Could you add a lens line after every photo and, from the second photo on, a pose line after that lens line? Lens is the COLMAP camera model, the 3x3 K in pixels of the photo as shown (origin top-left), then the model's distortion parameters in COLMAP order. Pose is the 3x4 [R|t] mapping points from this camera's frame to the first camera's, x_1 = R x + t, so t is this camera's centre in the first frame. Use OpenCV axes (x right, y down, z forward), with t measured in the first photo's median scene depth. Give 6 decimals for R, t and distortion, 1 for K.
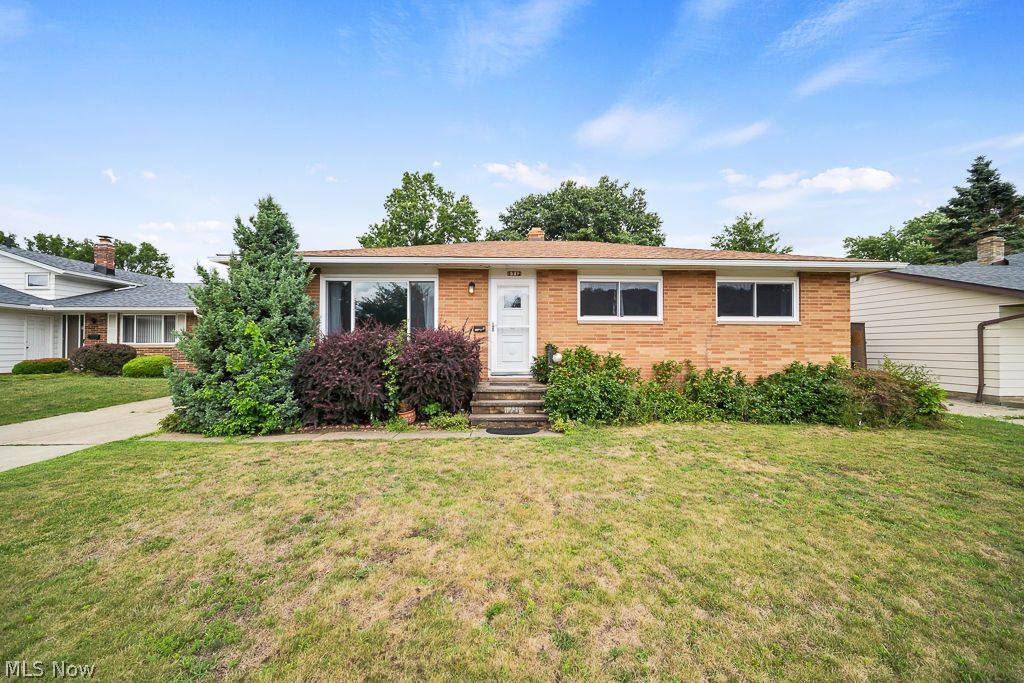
lens RADIAL K [[409.8, 0, 506.2], [0, 409.8, 342.4], [0, 0, 1]] dist [-0.002222, -0.000002]
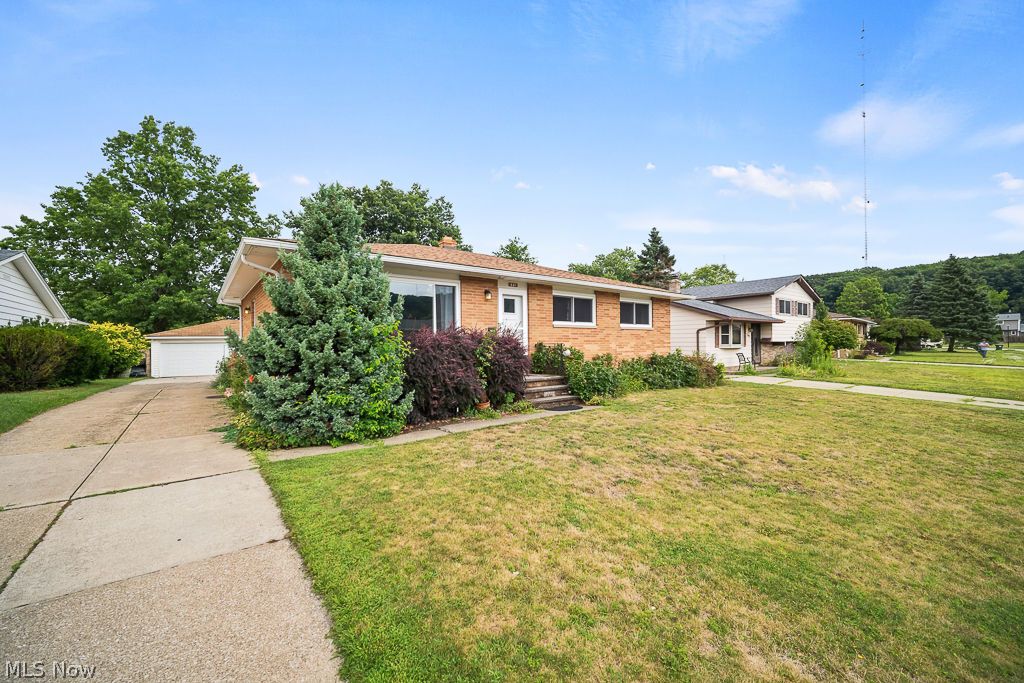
lens RADIAL K [[409.8, 0, 505.1], [0, 409.8, 341.7], [0, 0, 1]] dist [-0.002222, -0.000002]
pose [[0.810066, -0.004730, 0.586320, -0.707202], [0.002946, 0.999988, 0.003996, -0.004206], [-0.586332, -0.001509, 0.810070, 0.028699]]
